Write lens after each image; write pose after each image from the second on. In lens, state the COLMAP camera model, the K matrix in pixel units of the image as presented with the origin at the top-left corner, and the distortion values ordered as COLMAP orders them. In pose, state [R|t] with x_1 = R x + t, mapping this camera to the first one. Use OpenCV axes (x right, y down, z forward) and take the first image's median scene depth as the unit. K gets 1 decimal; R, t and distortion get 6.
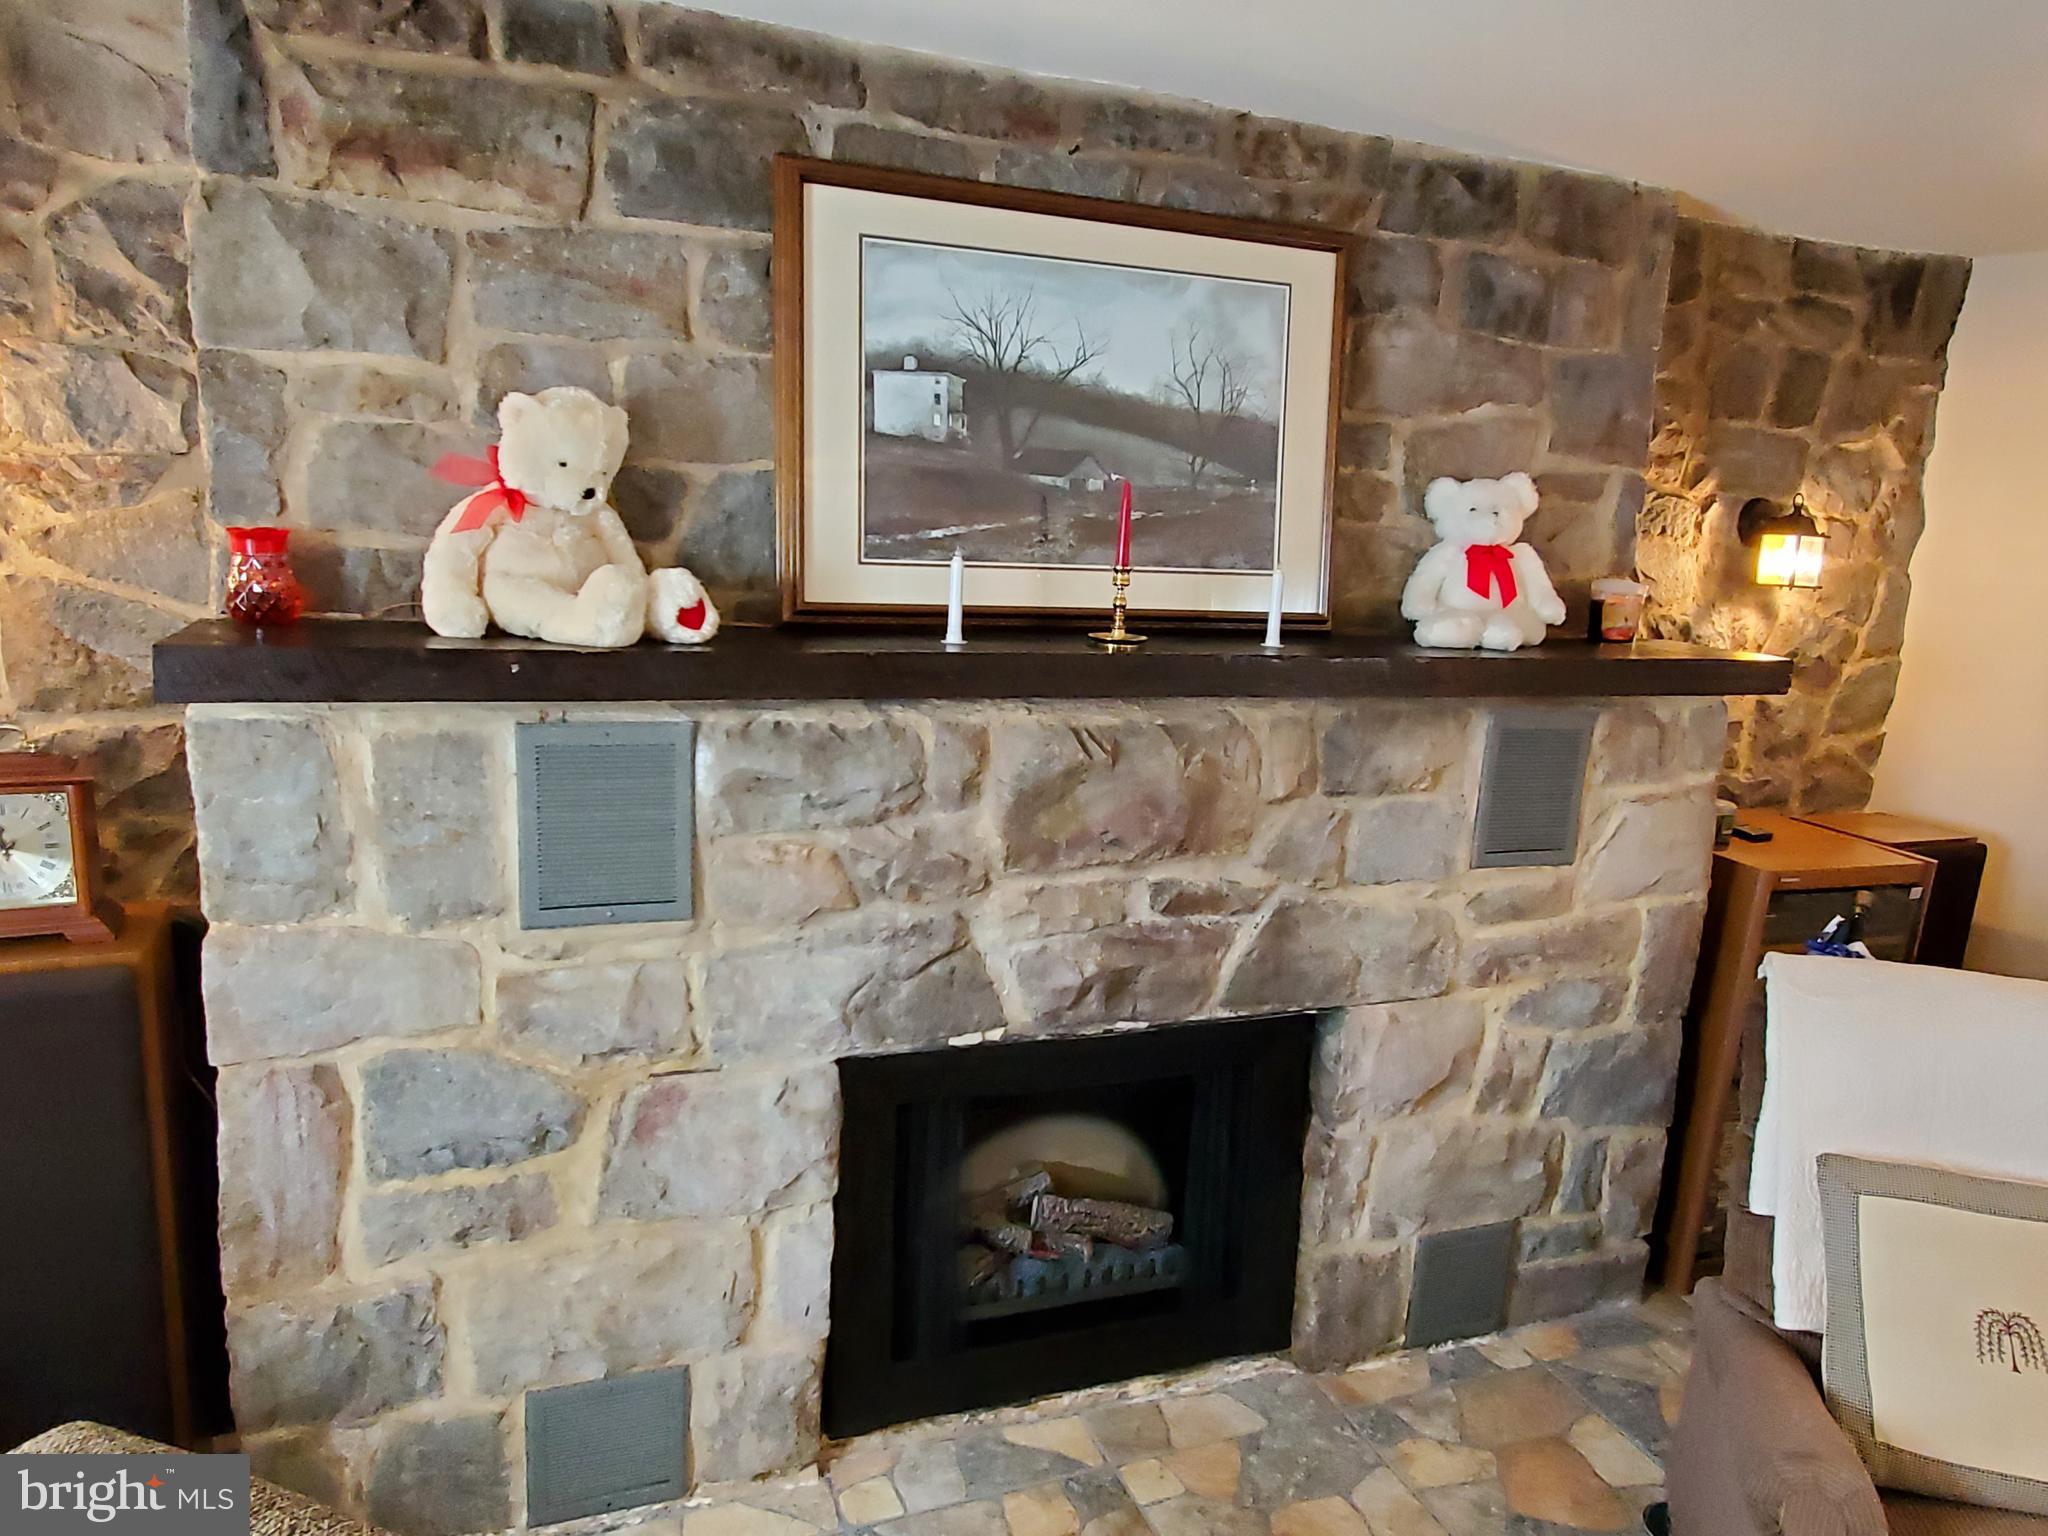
lens RADIAL K [[1353.3, 0, 1020.5], [0, 1353.3, 778.3], [0, 0, 1]] dist [0.005045, -0.003633]
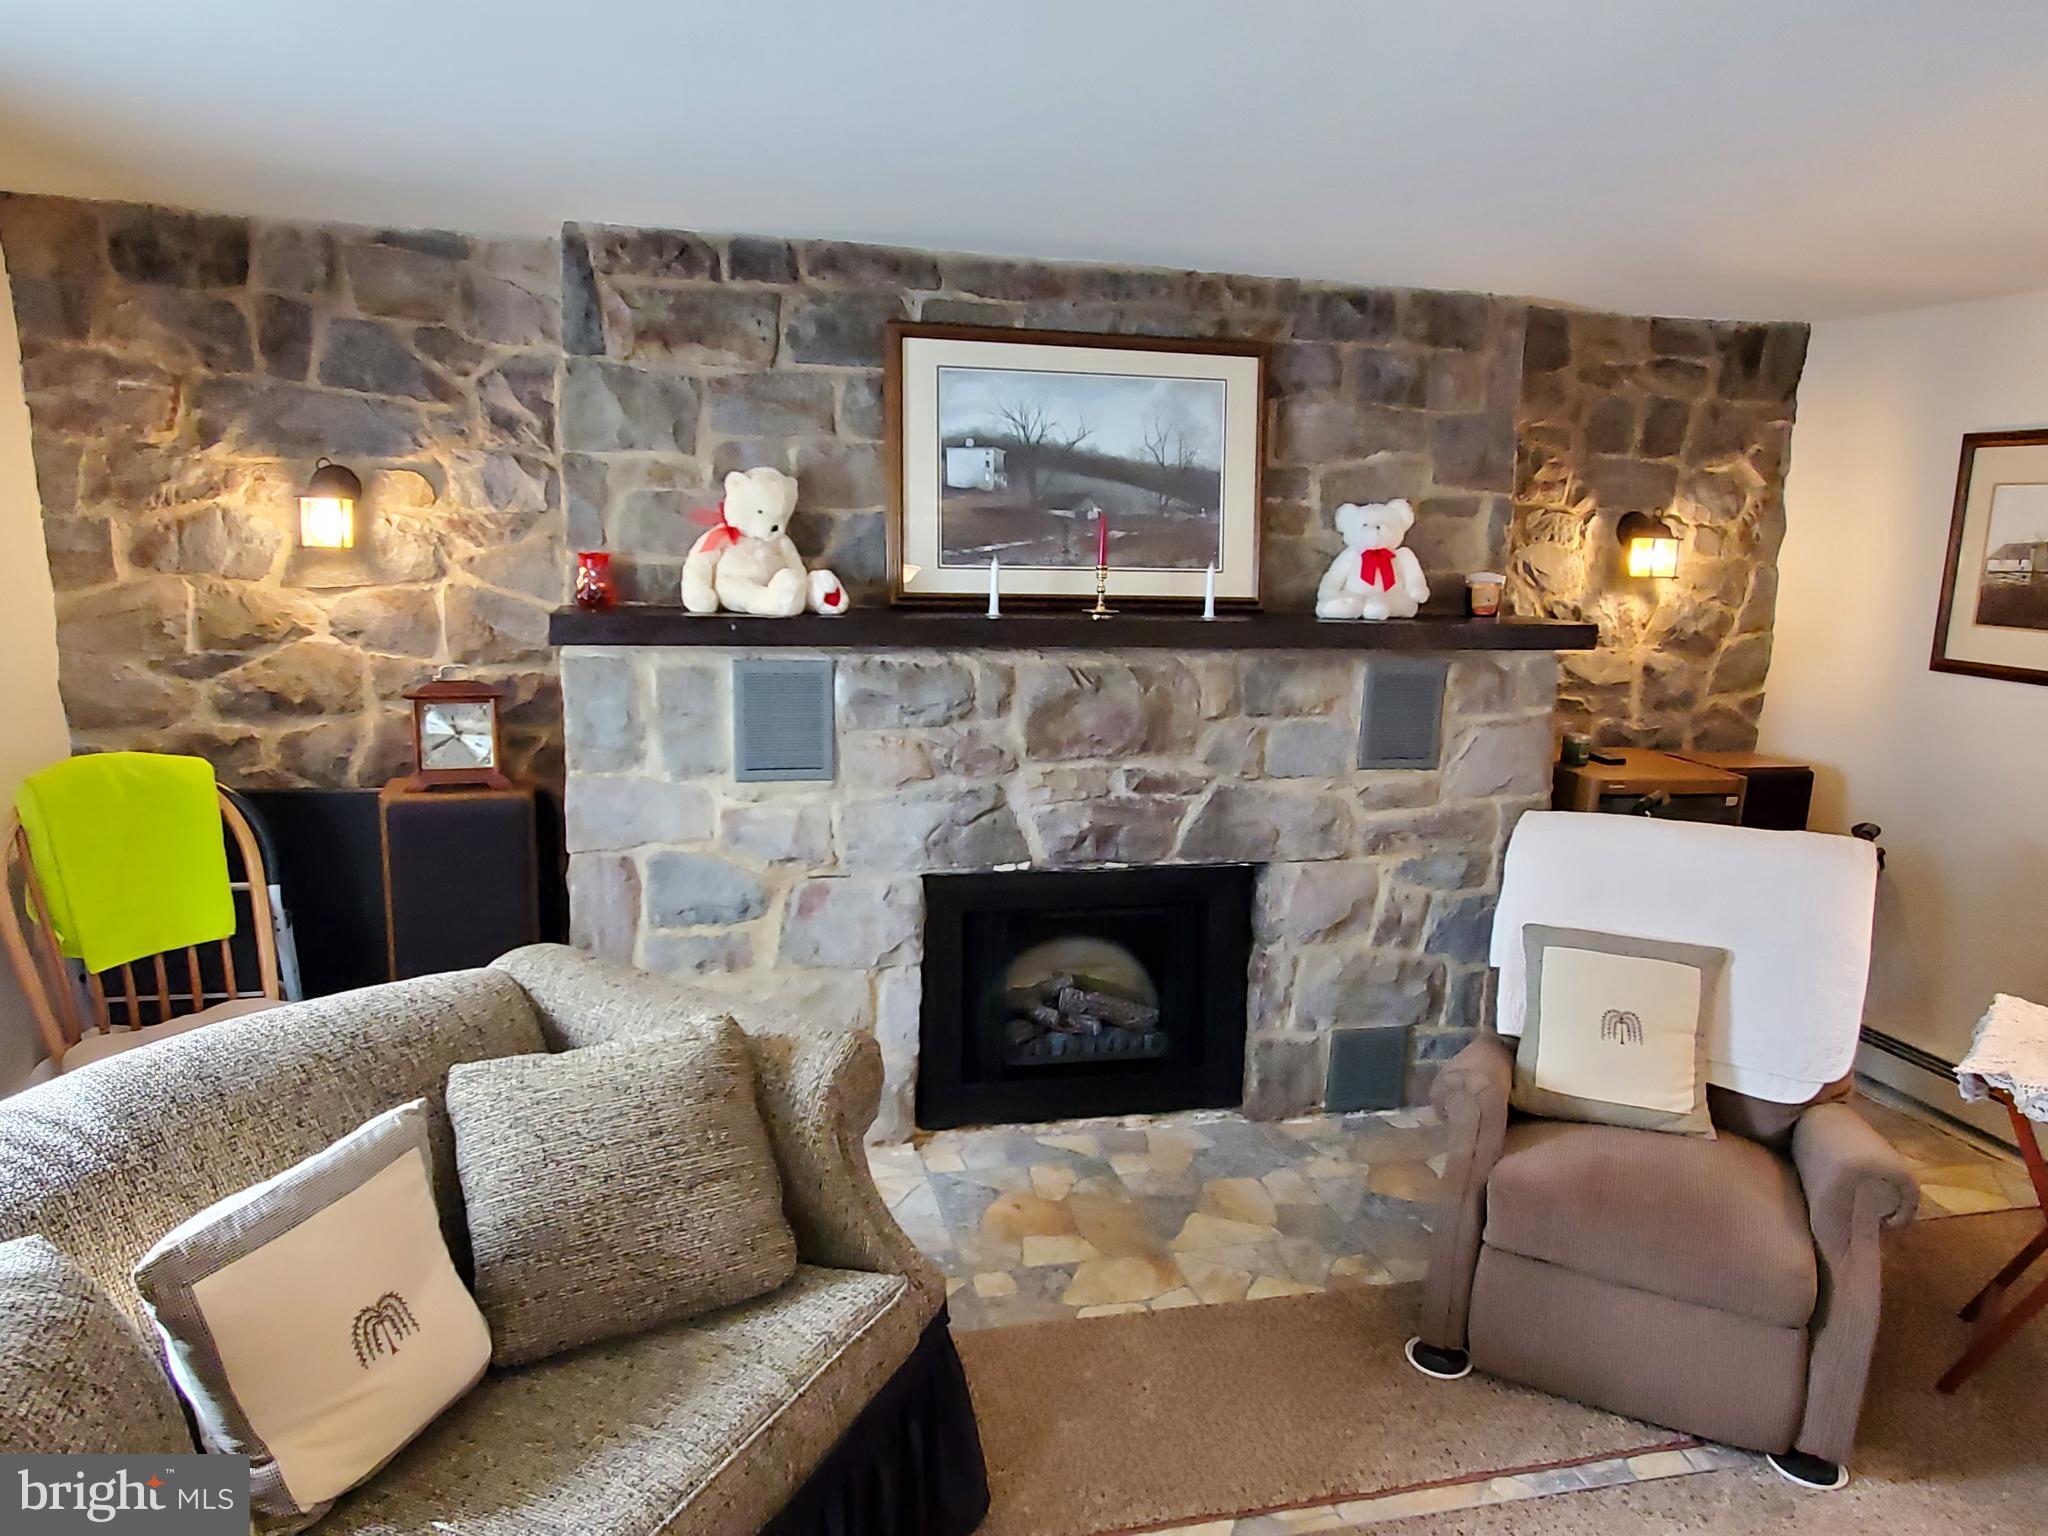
lens RADIAL K [[1353.3, 0, 1020.5], [0, 1353.3, 778.3], [0, 0, 1]] dist [0.005045, -0.003633]
pose [[0.991285, -0.001642, -0.131726, 0.183922], [-0.001626, 0.999694, -0.024693, 0.126676], [0.131726, 0.024692, 0.990979, -0.556596]]
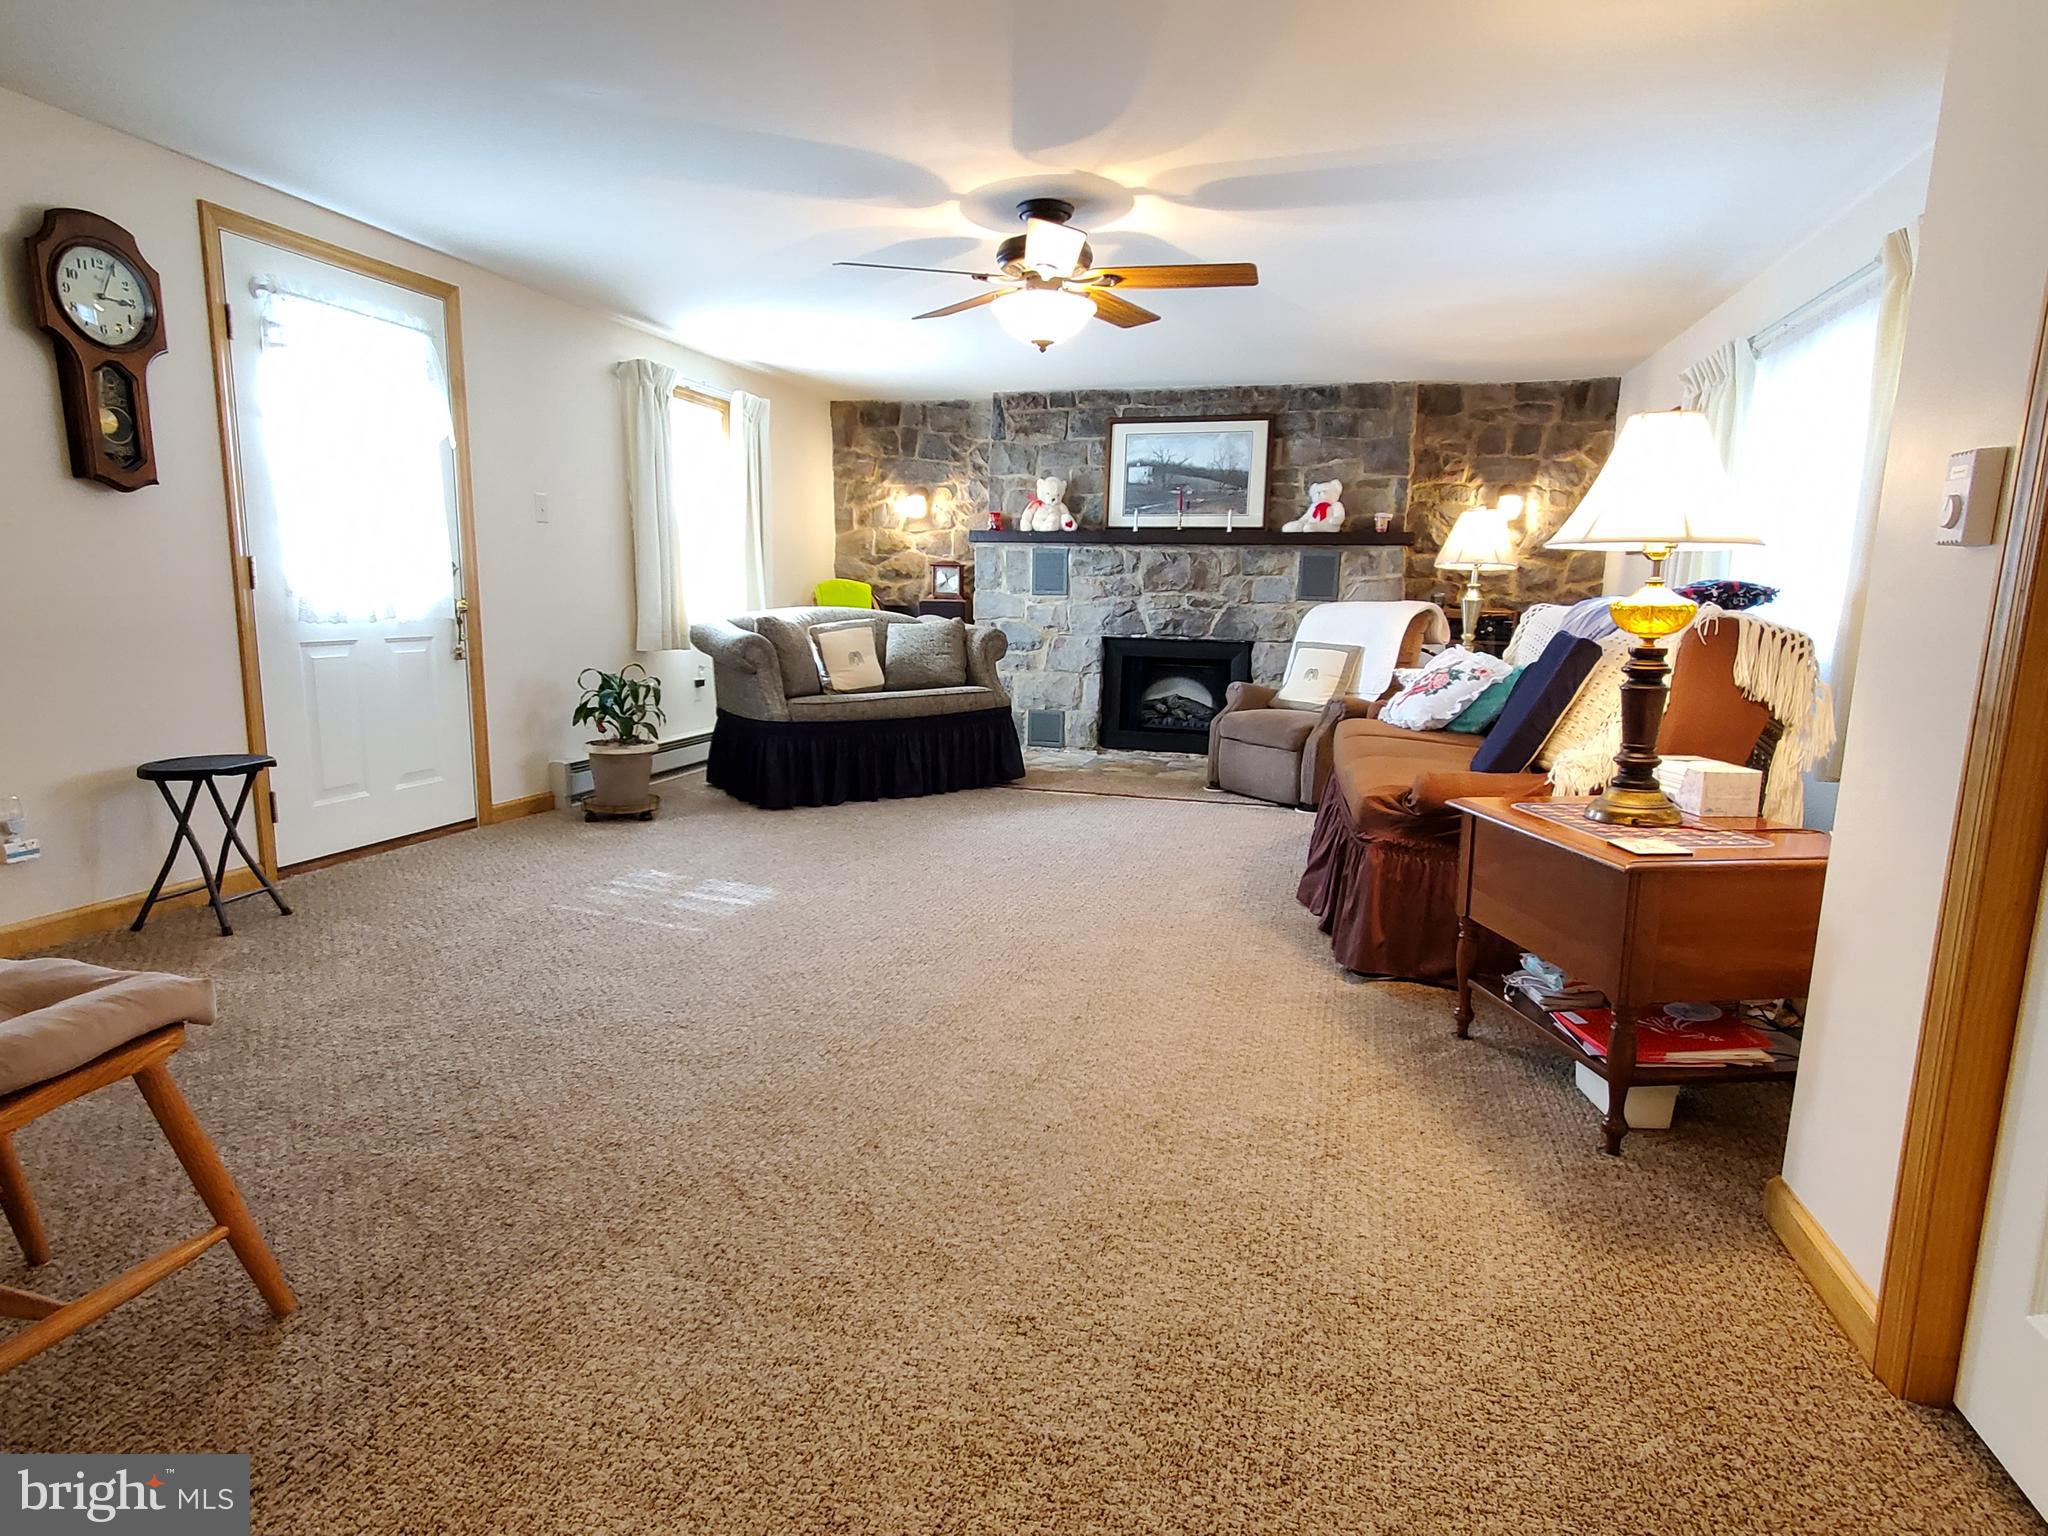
lens RADIAL K [[1181.0, 0, 1010.2], [0, 1181.0, 777.6], [0, 0, 1]] dist [0.005582, 0.002966]
pose [[0.792502, 0.057873, -0.607117, 1.721436], [-0.102171, 0.994017, -0.038616, 0.751102], [0.601250, 0.092633, 0.793673, -1.822995]]
